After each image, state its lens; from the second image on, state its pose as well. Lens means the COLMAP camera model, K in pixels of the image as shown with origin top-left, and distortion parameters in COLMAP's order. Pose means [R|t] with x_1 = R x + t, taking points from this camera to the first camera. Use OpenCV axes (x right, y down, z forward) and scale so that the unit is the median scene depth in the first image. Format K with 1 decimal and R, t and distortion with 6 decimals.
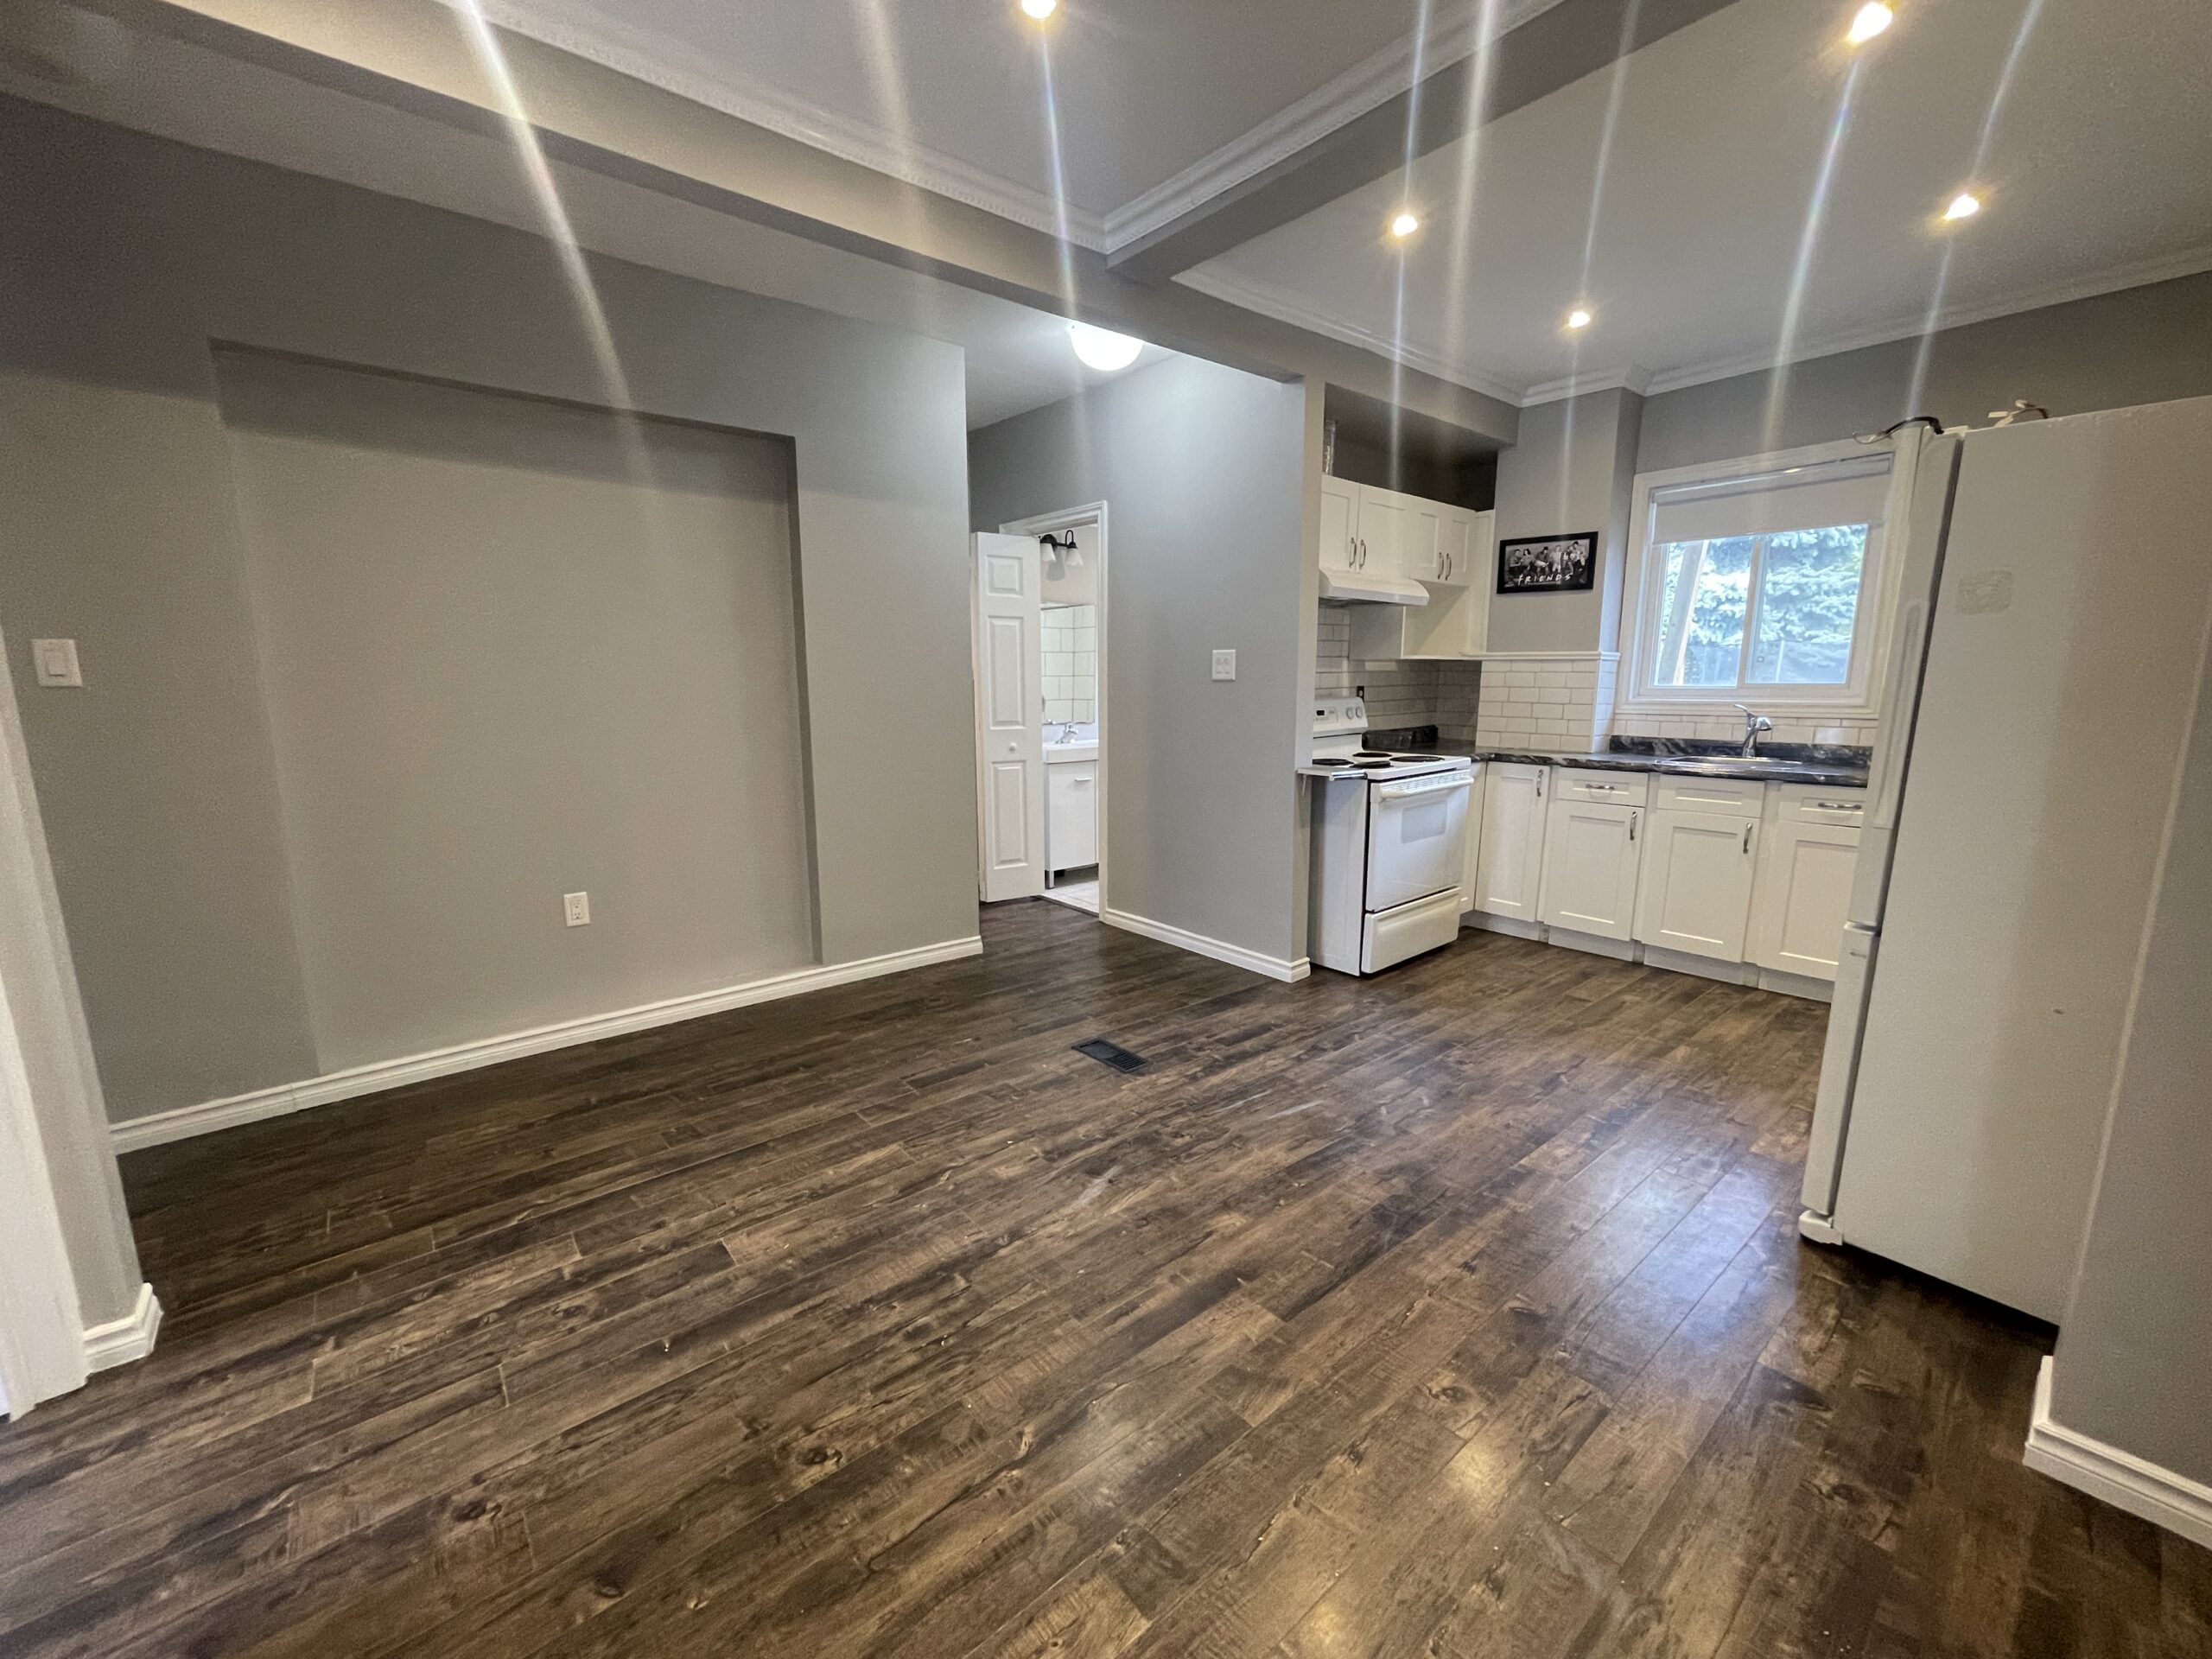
lens RADIAL K [[886.5, 0, 1100.6], [0, 886.5, 837.4], [0, 0, 1]] dist [-0.004573, 0.001925]
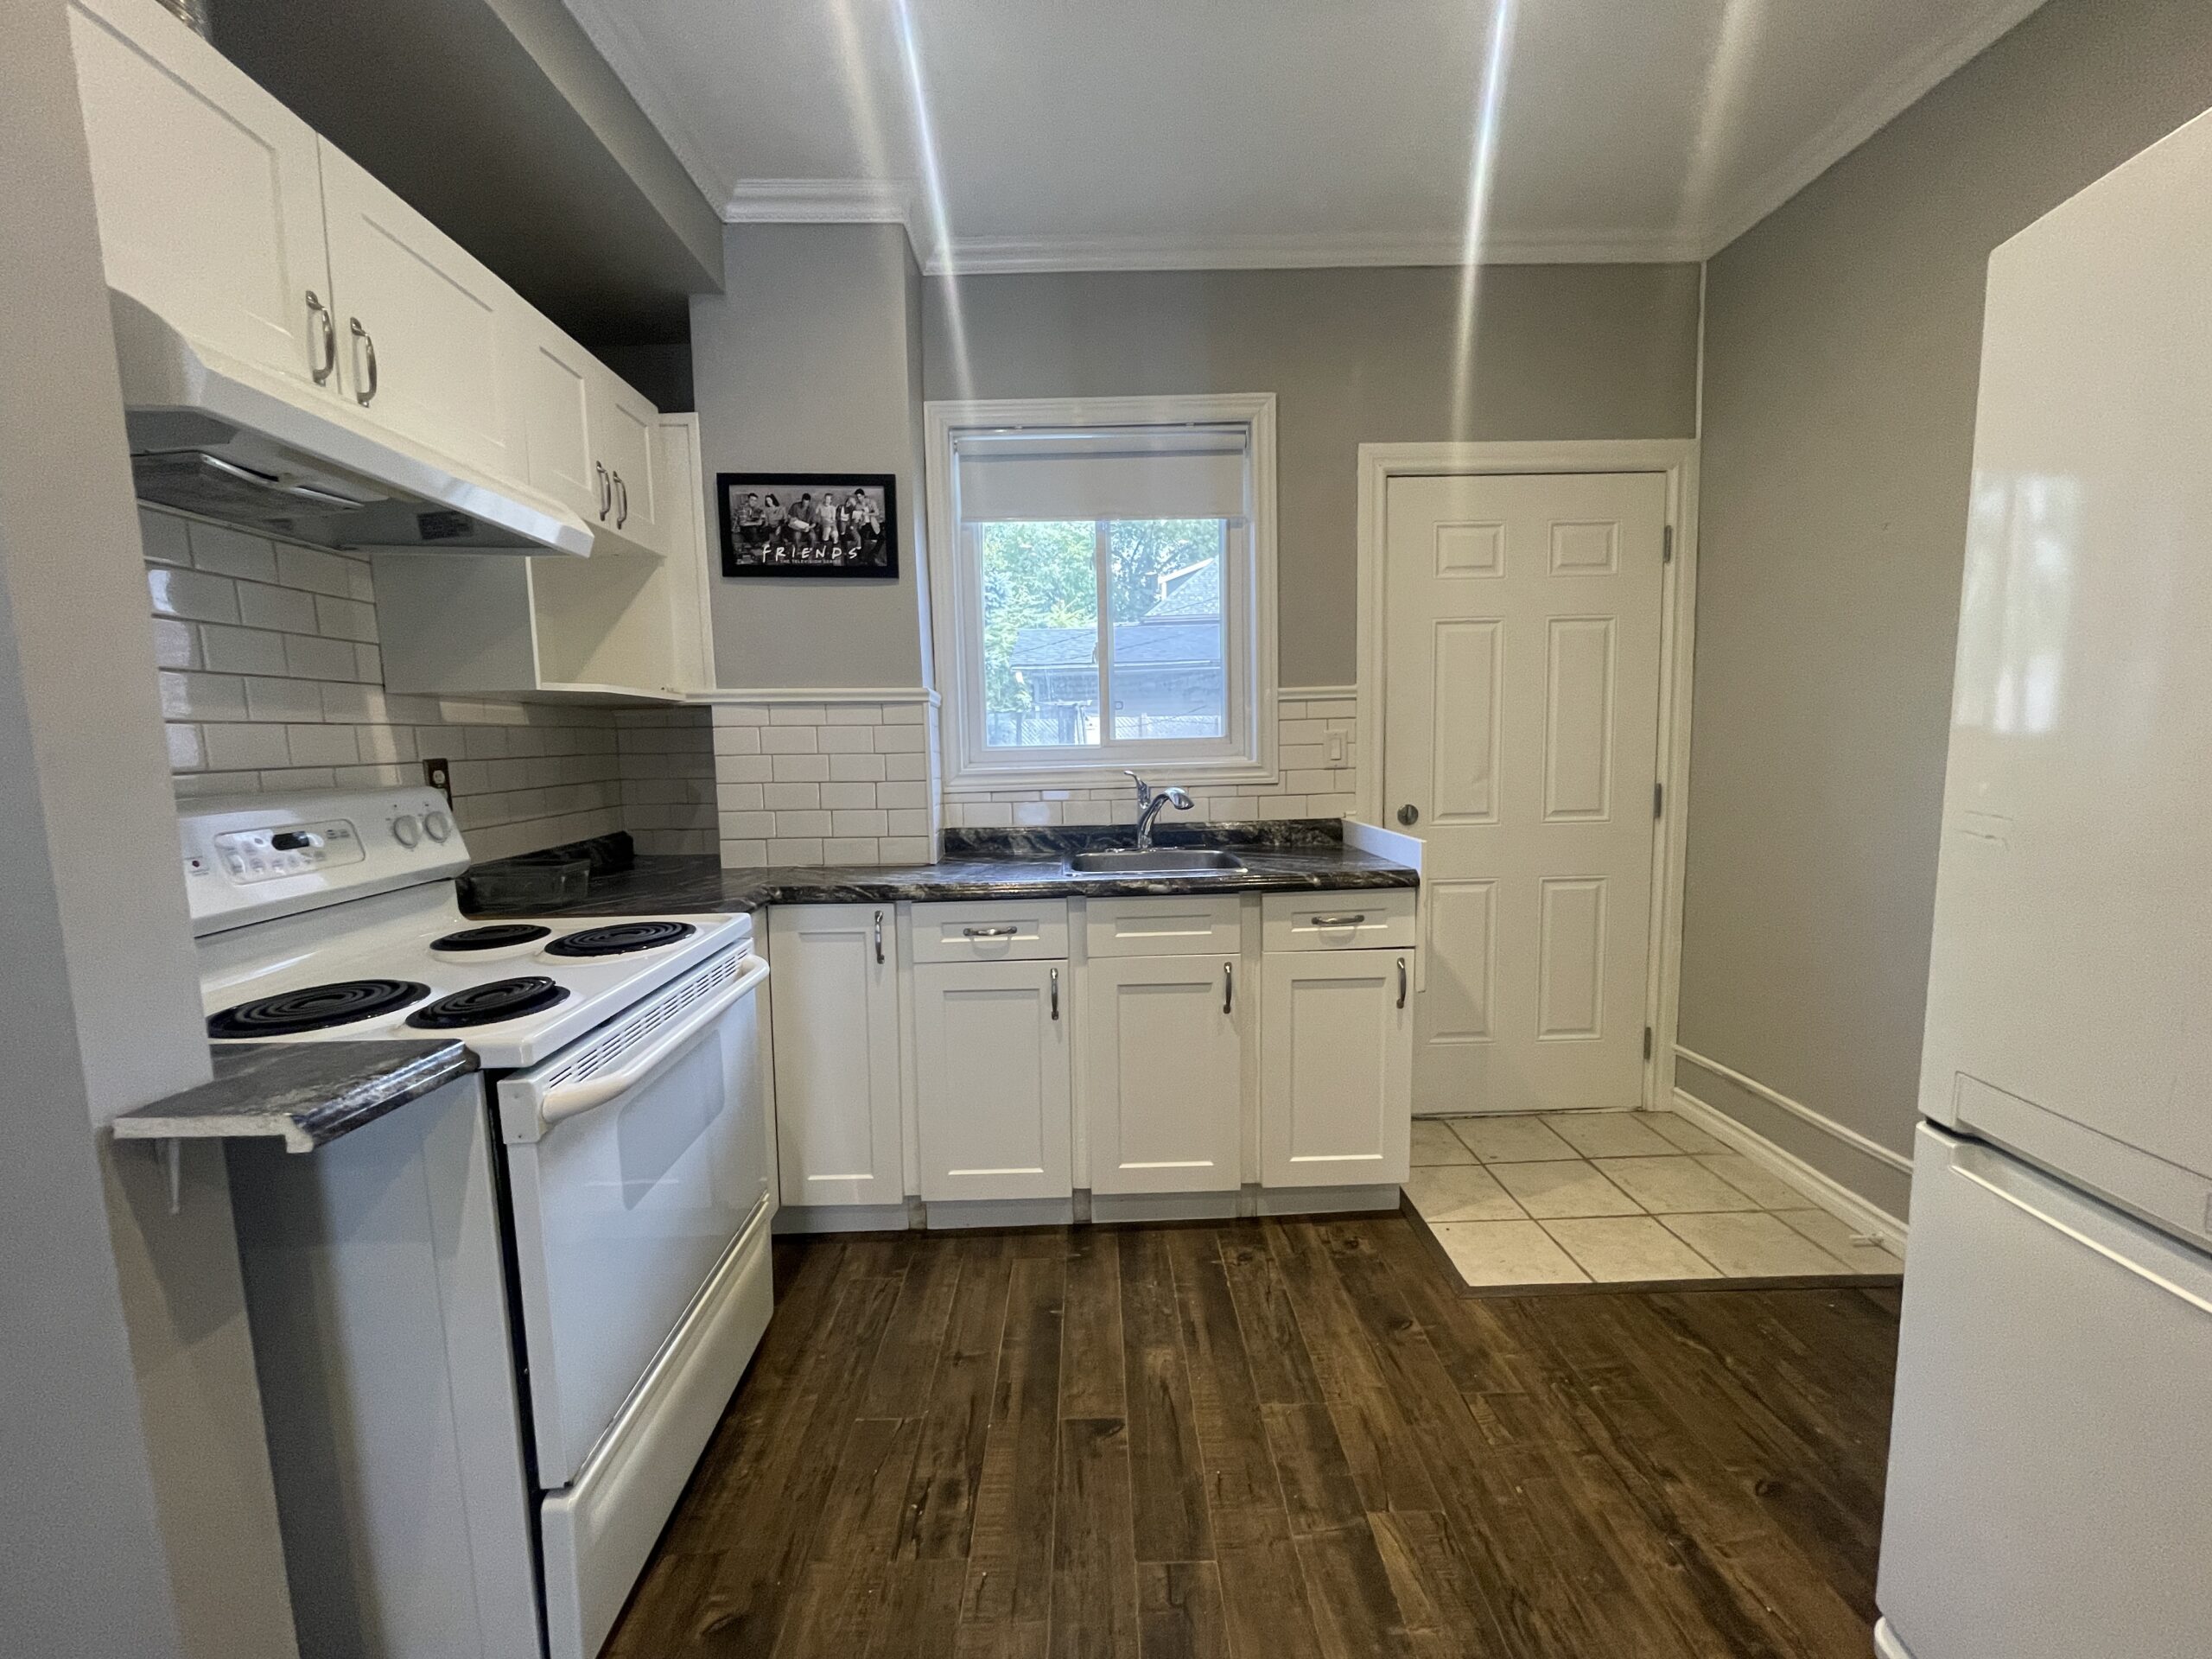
lens RADIAL K [[886.5, 0, 1096.7], [0, 886.5, 835.4], [0, 0, 1]] dist [-0.004573, 0.001925]
pose [[0.627781, -0.092569, 0.772866, 0.227707], [0.158822, 0.987249, -0.010761, -0.114275], [-0.762015, 0.129504, 0.634478, 0.701221]]
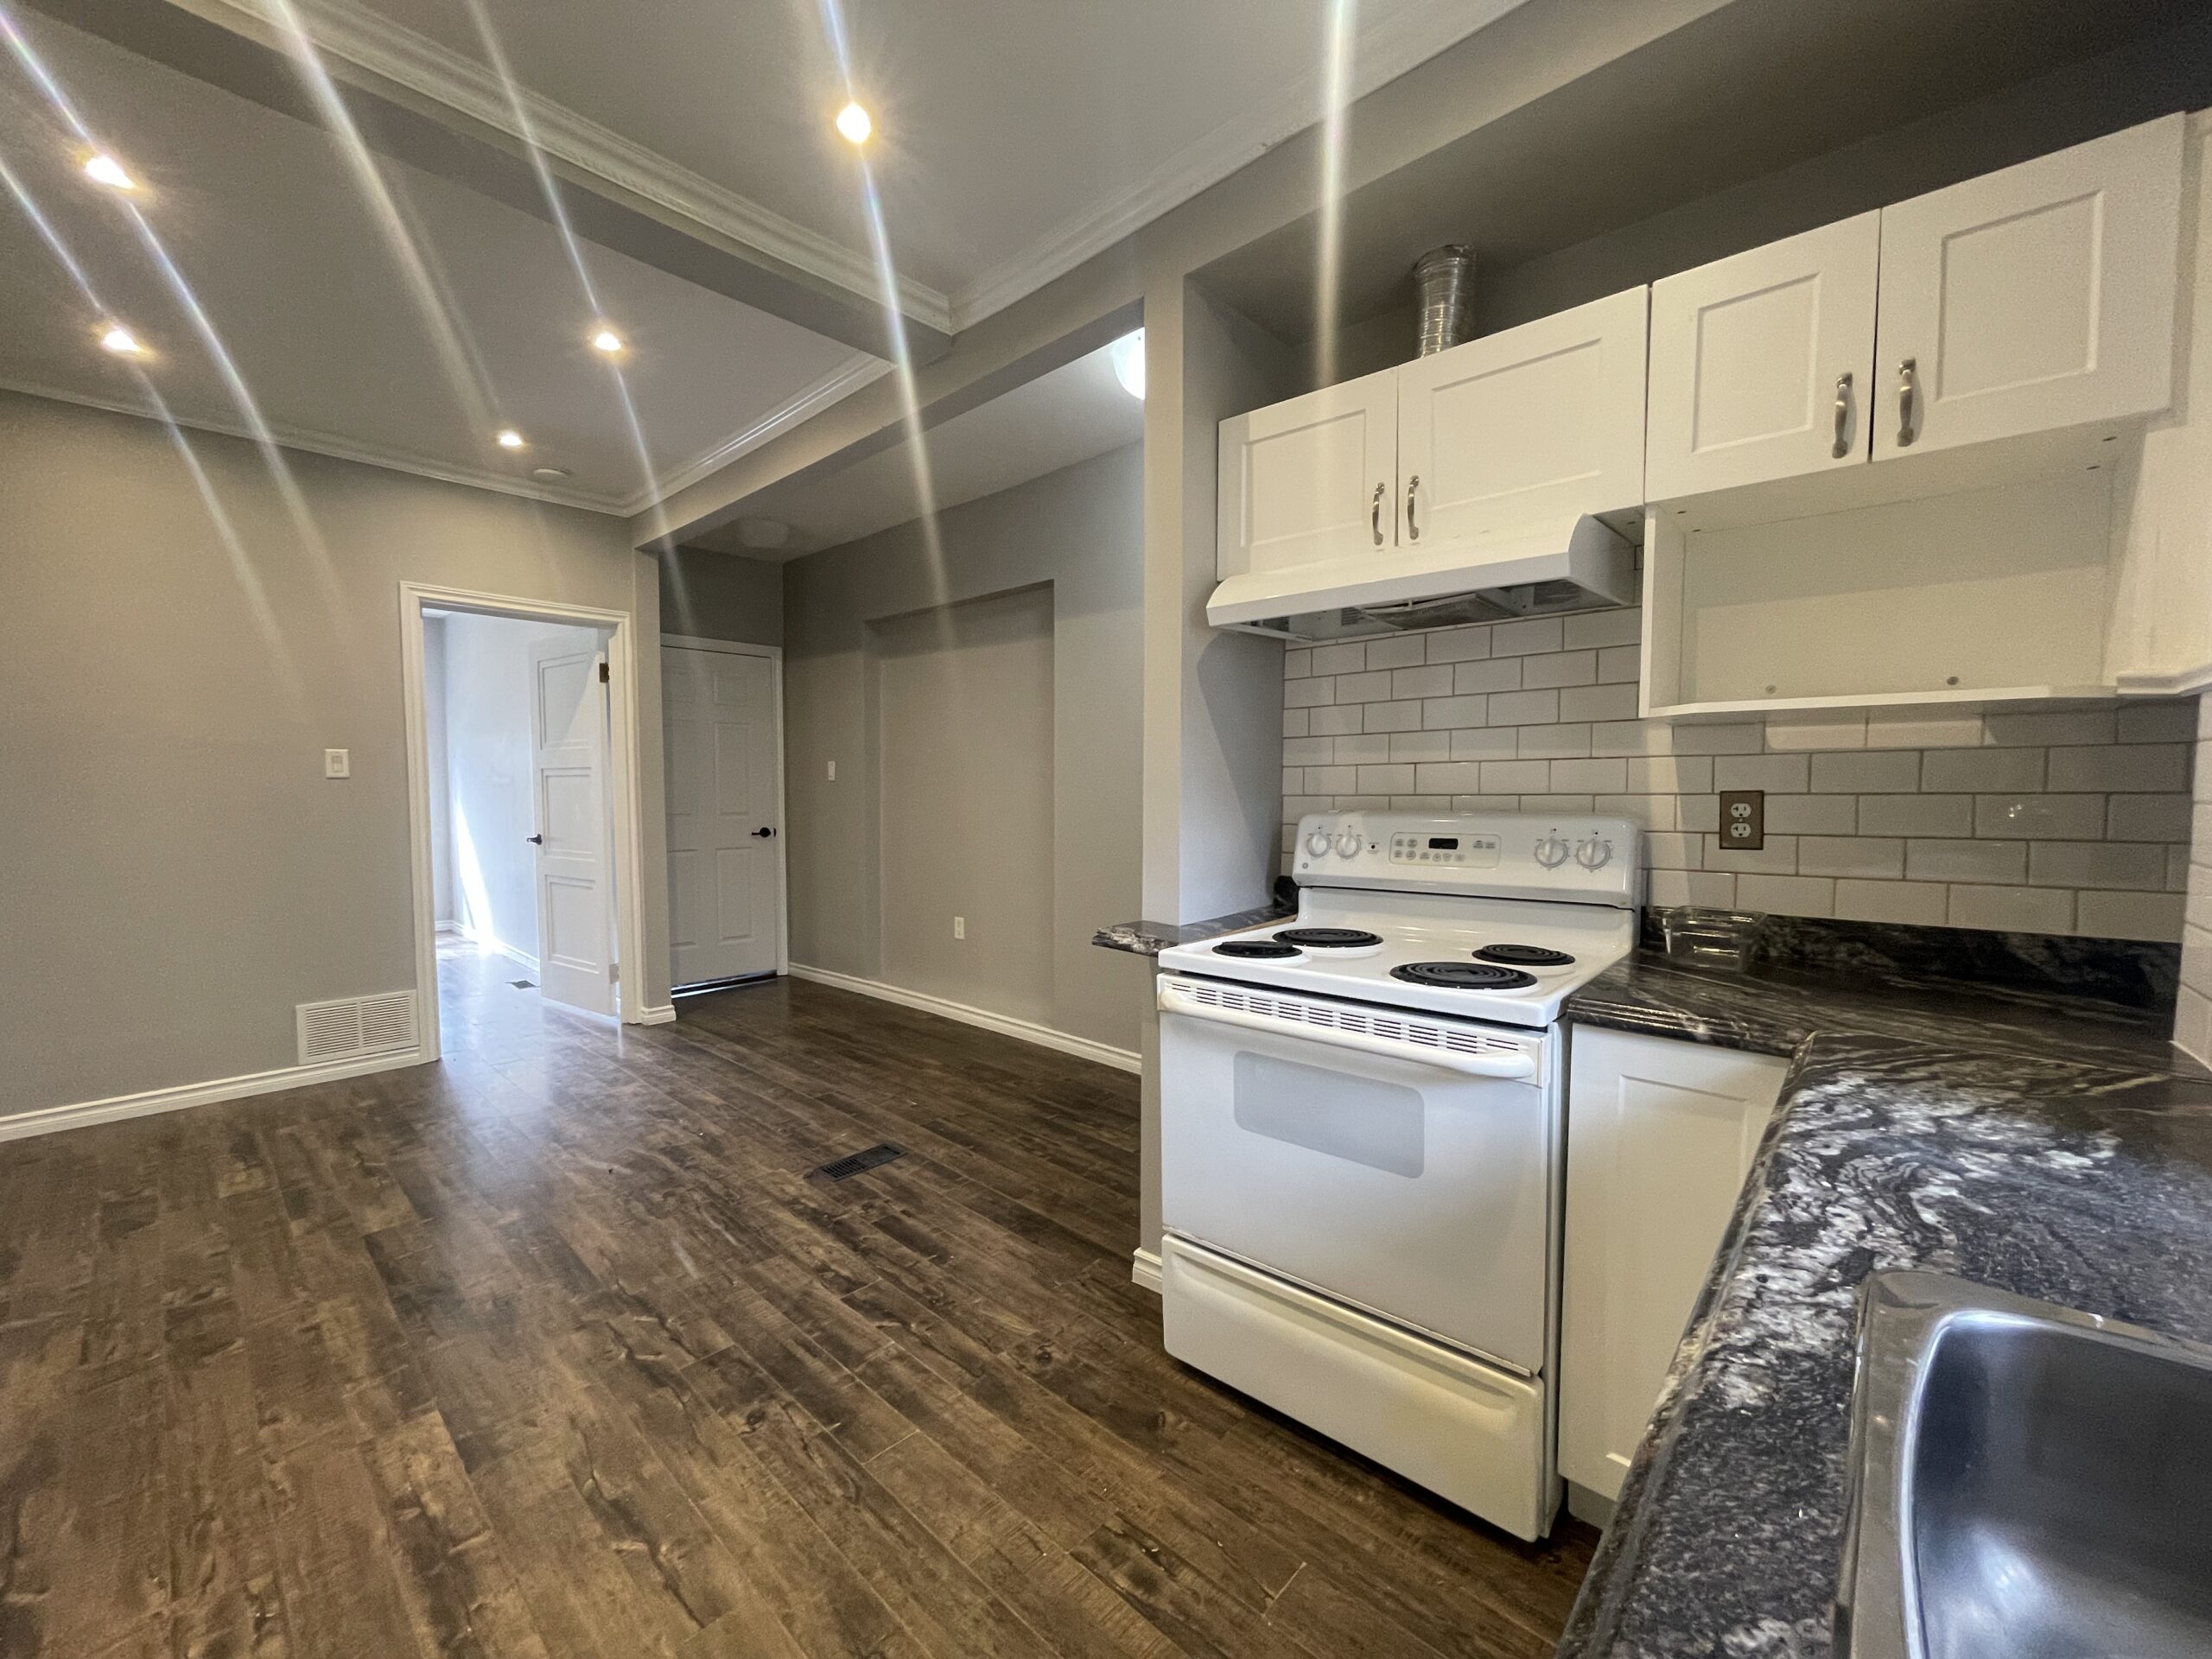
lens RADIAL K [[886.5, 0, 1097.1], [0, 886.5, 828.0], [0, 0, 1]] dist [-0.004573, 0.001925]
pose [[0.131010, 0.052642, -0.989982, 0.864760], [-0.177068, 0.983775, 0.028879, -0.161373], [0.975440, 0.171510, 0.138206, 0.933398]]
